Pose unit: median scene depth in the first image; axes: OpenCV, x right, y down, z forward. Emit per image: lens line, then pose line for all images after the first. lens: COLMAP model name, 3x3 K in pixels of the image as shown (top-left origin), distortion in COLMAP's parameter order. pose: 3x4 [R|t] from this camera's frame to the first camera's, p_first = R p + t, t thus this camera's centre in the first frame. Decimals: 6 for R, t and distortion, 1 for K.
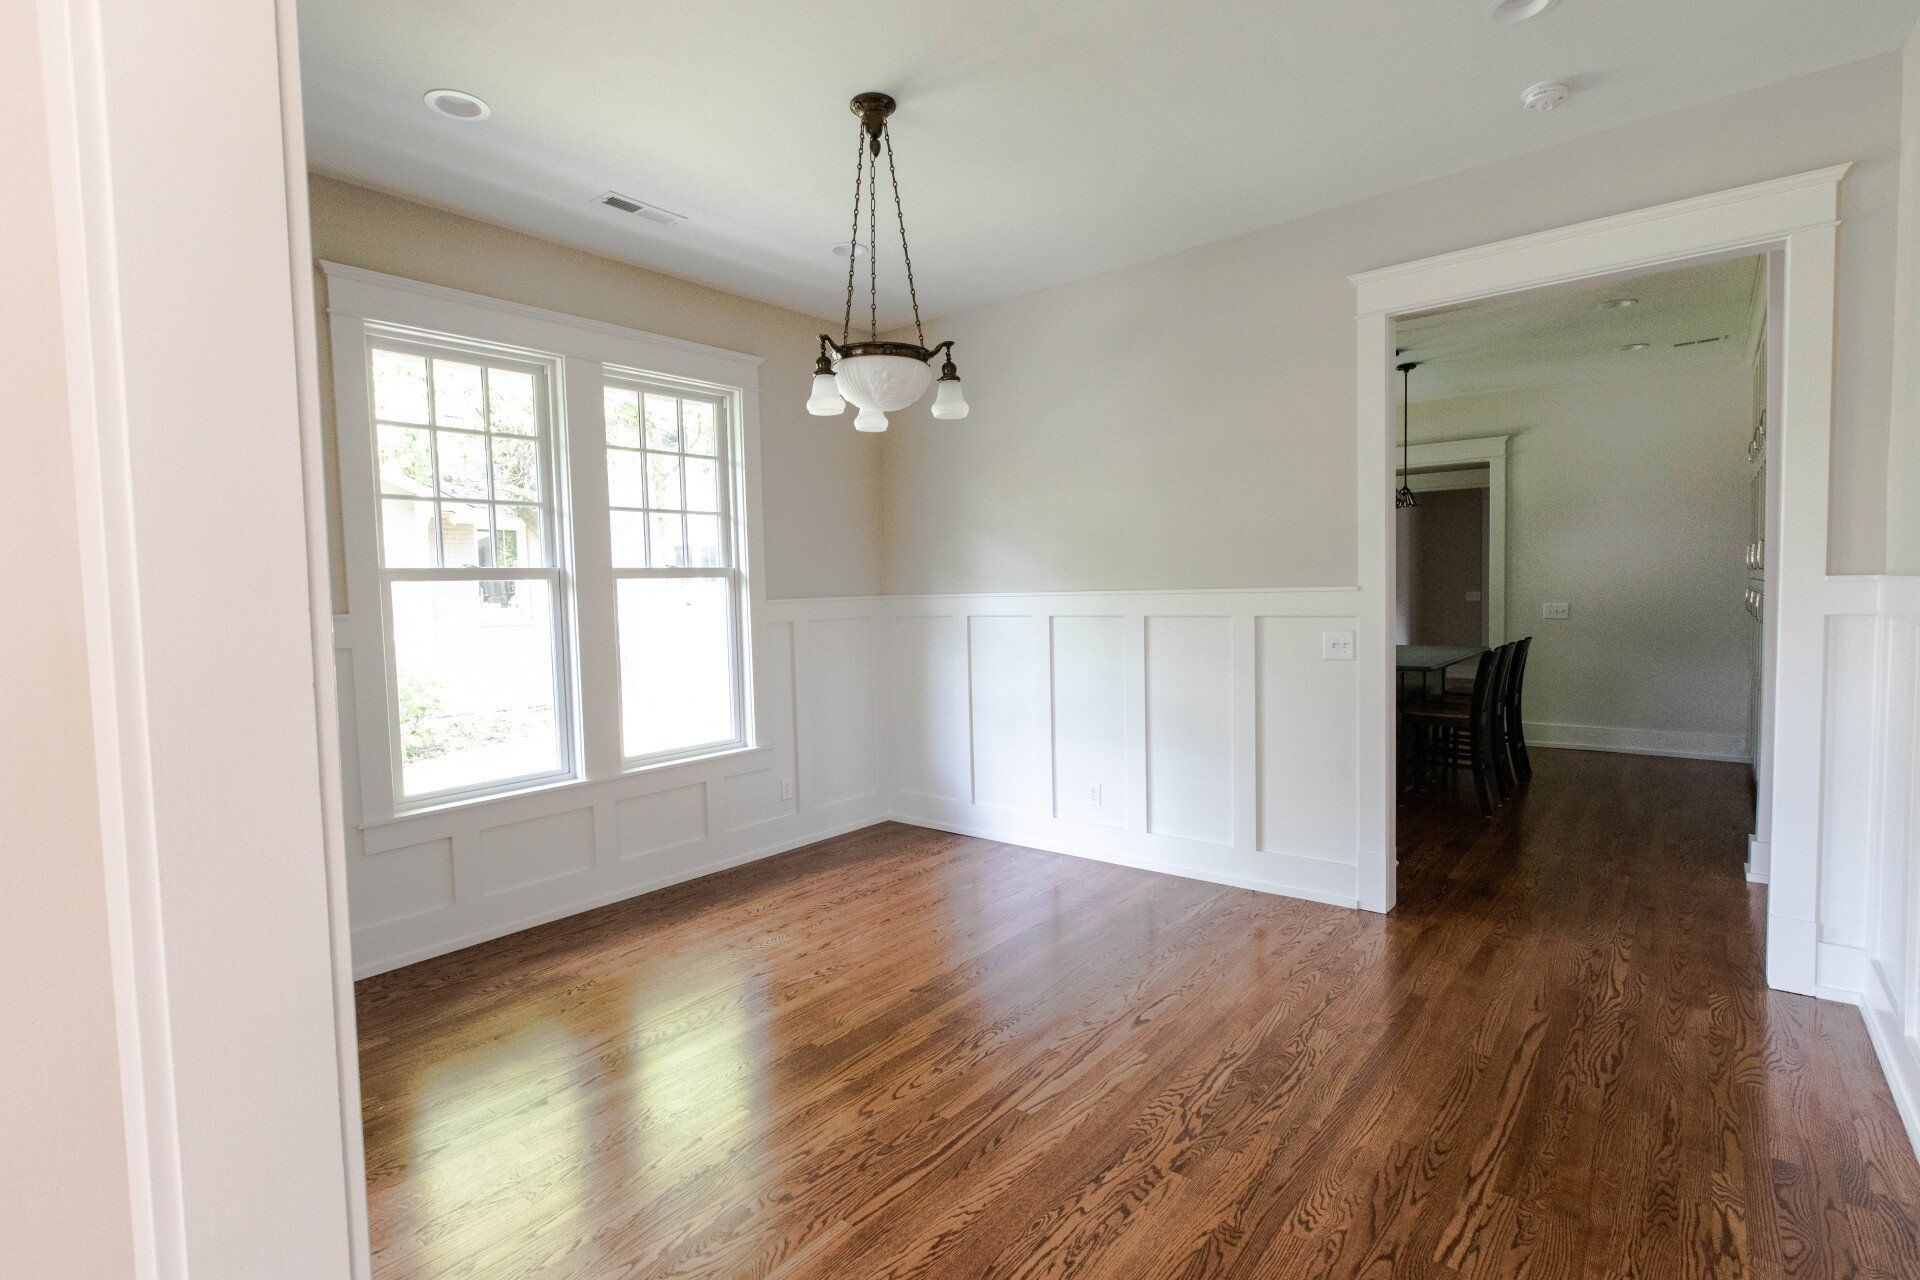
lens RADIAL K [[882.1, 0, 960.0], [0, 882.1, 640.0], [0, 0, 1]] dist [-0.036193, -0.000062]
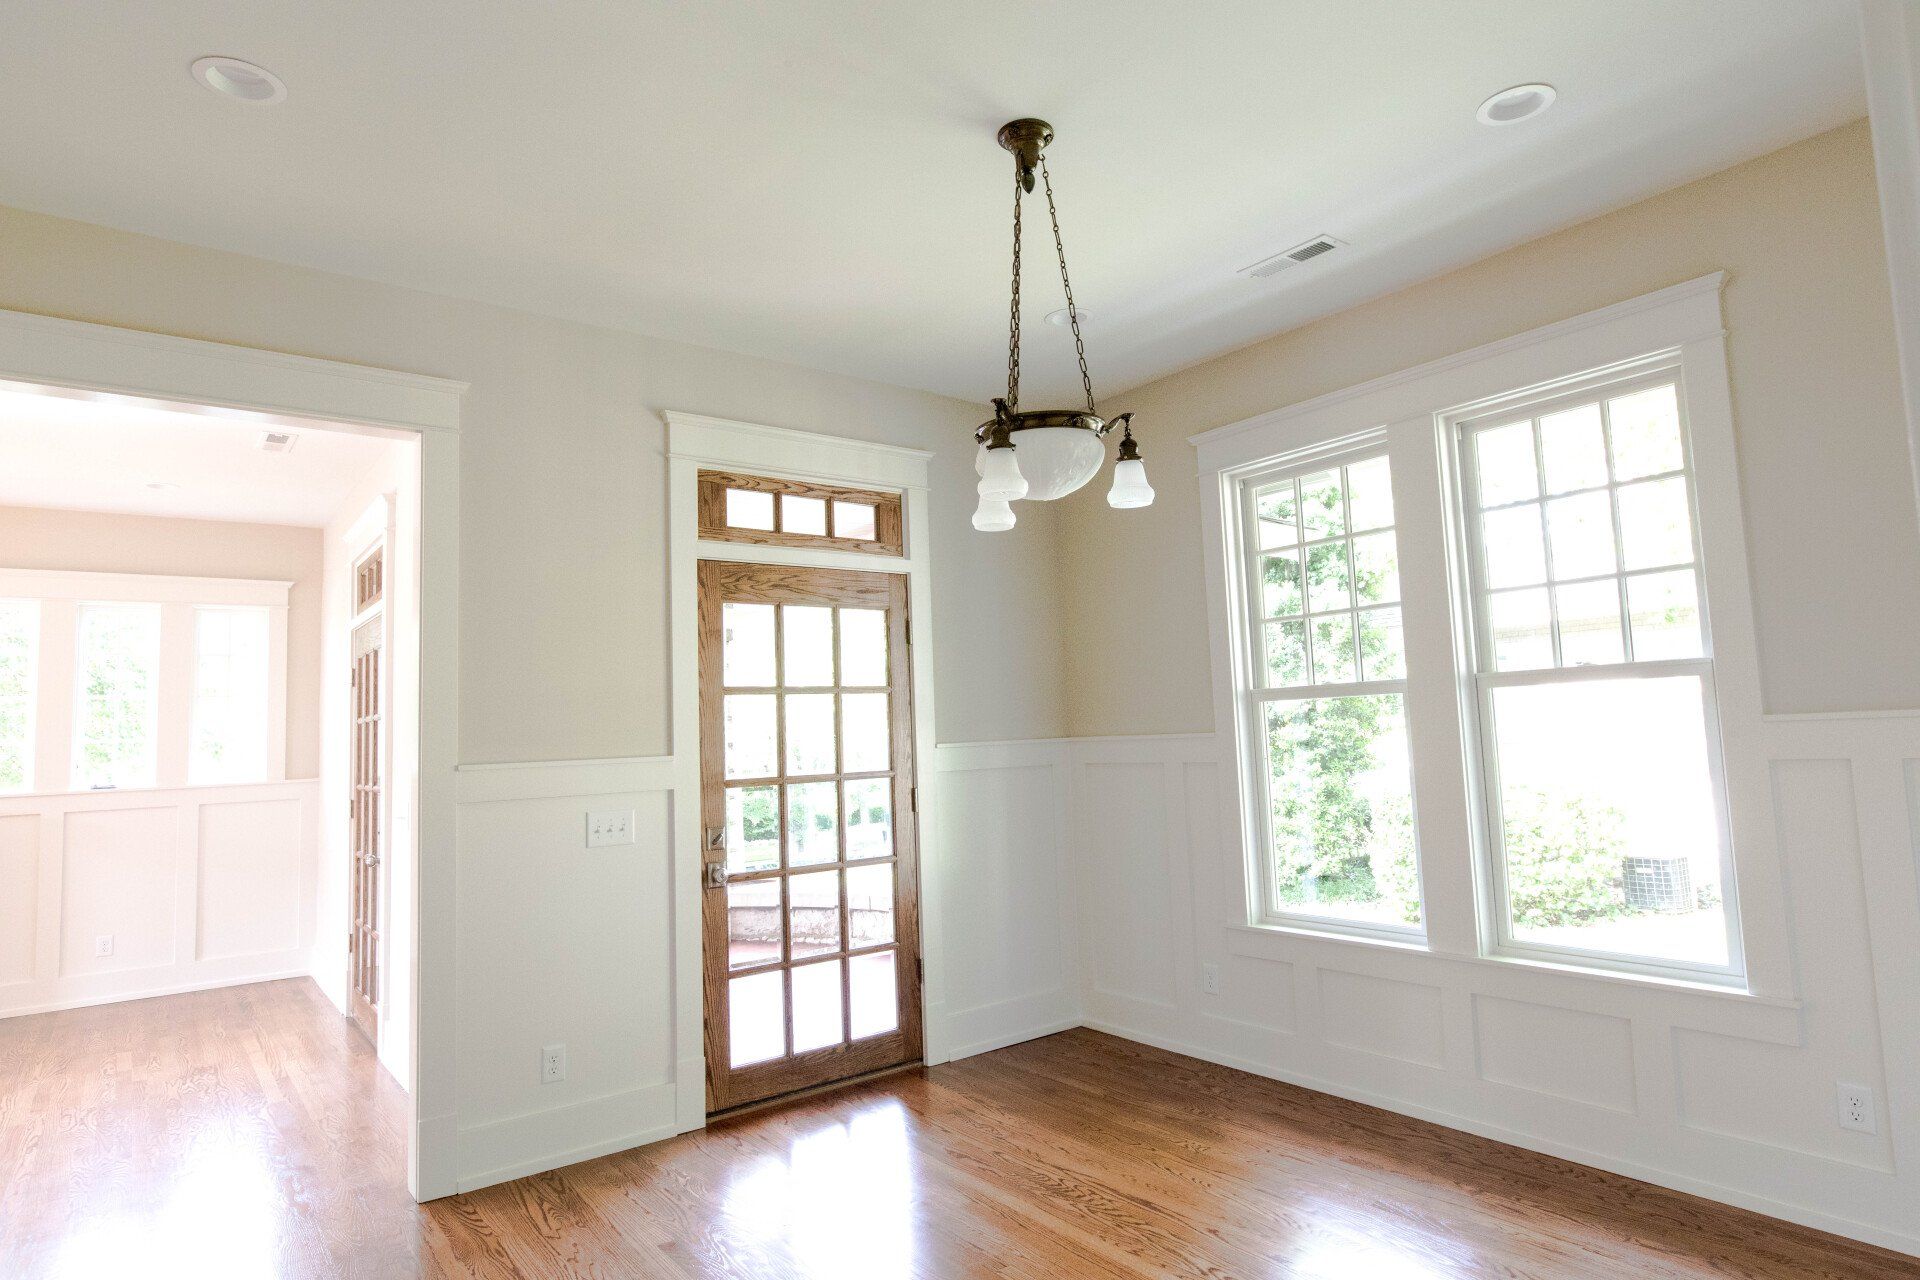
lens RADIAL K [[1069.4, 0, 967.1], [0, 1069.4, 634.9], [0, 0, 1]] dist [-0.006597, -0.001547]
pose [[-0.221076, -0.053978, -0.973762, 0.571711], [-0.010373, 0.998541, -0.052996, -0.061845], [0.975201, -0.001616, -0.221314, 0.768257]]
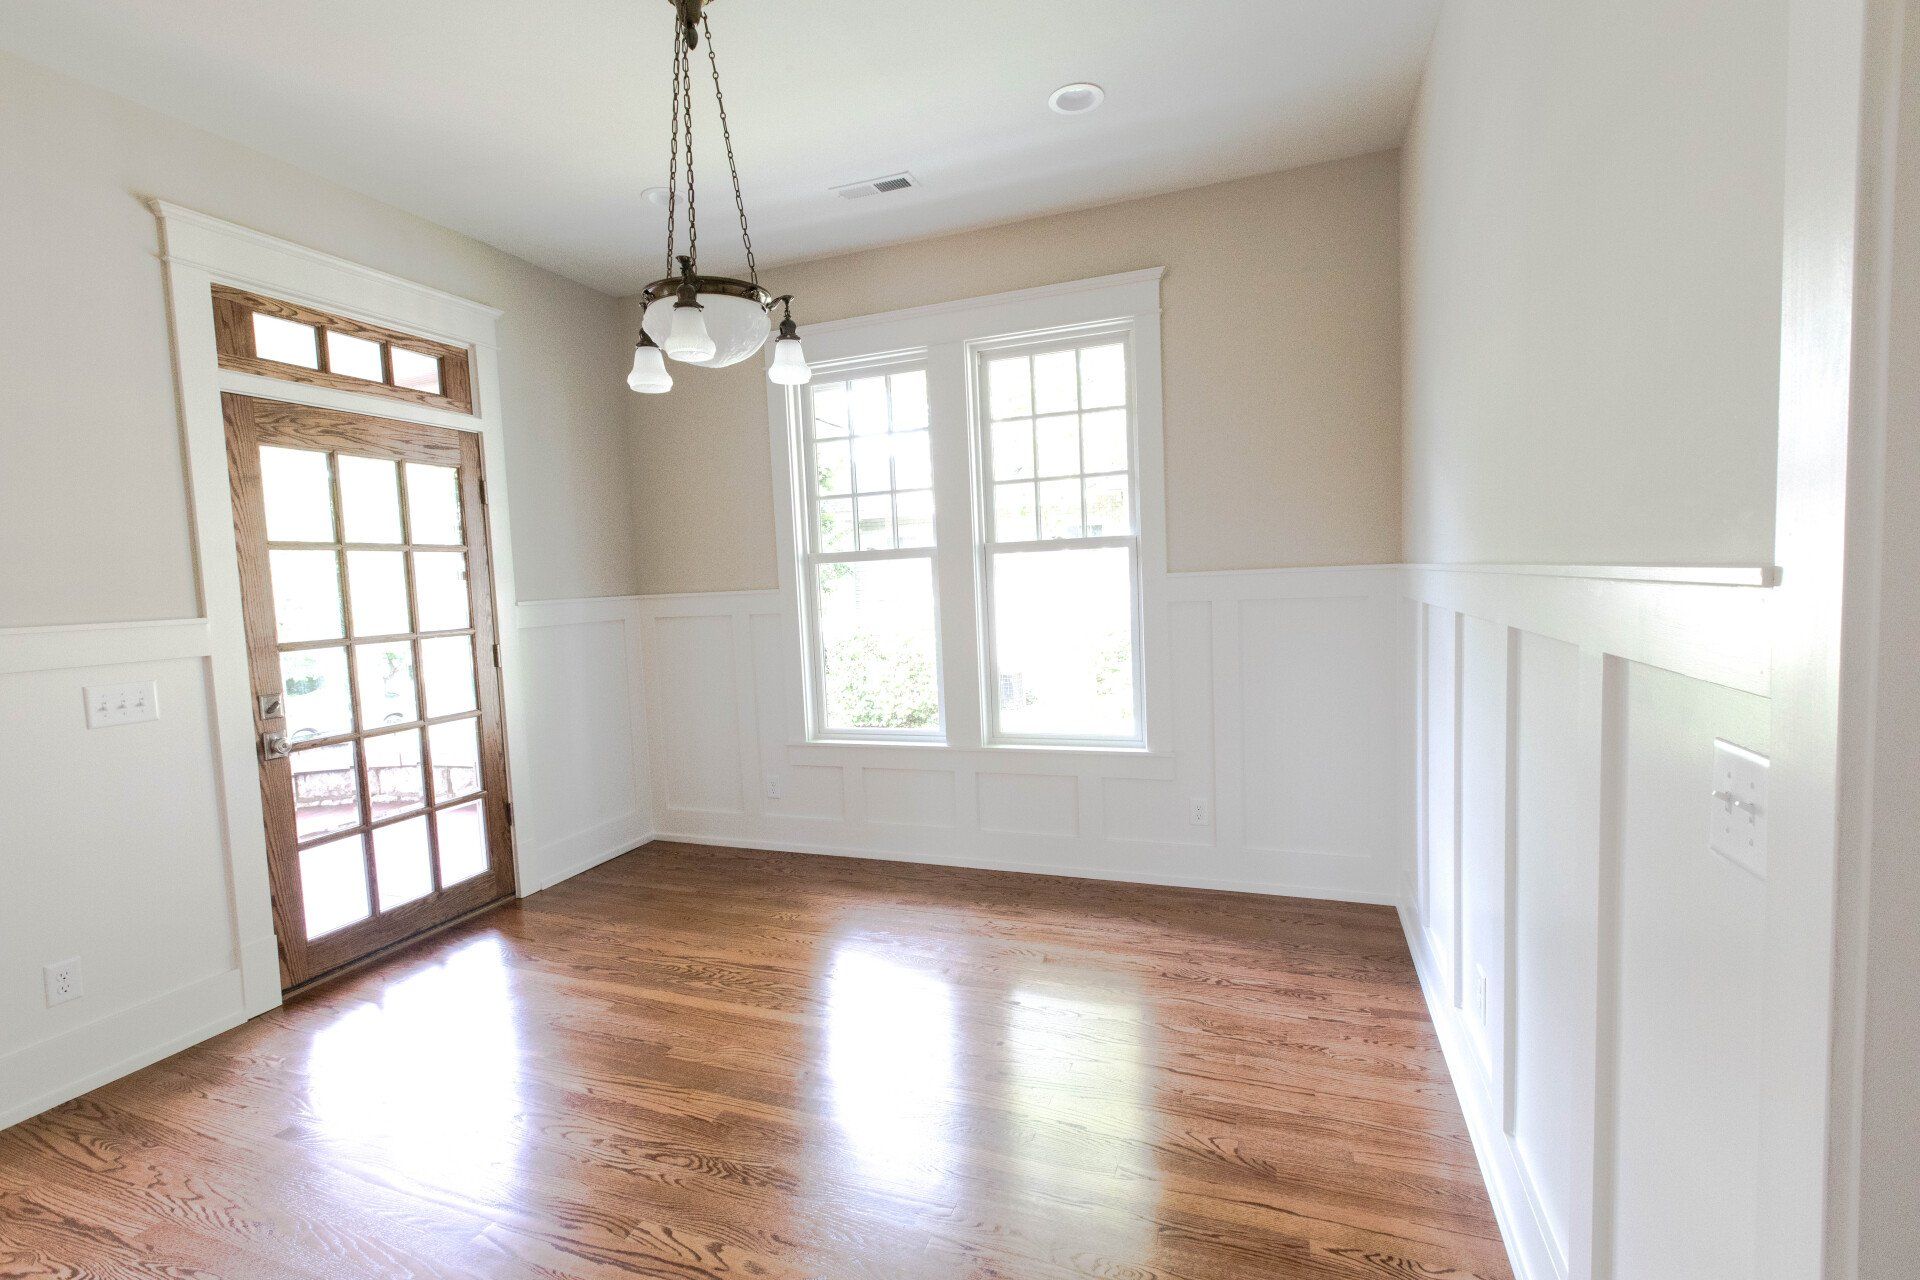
lens RADIAL K [[850.1, 0, 959.1], [0, 850.1, 637.7], [0, 0, 1]] dist [0.000641, 0.000399]
pose [[0.325755, 0.081452, -0.941939, 0.516629], [-0.019431, 0.996648, 0.079463, -0.051035], [0.945255, -0.007582, 0.326246, 0.641530]]
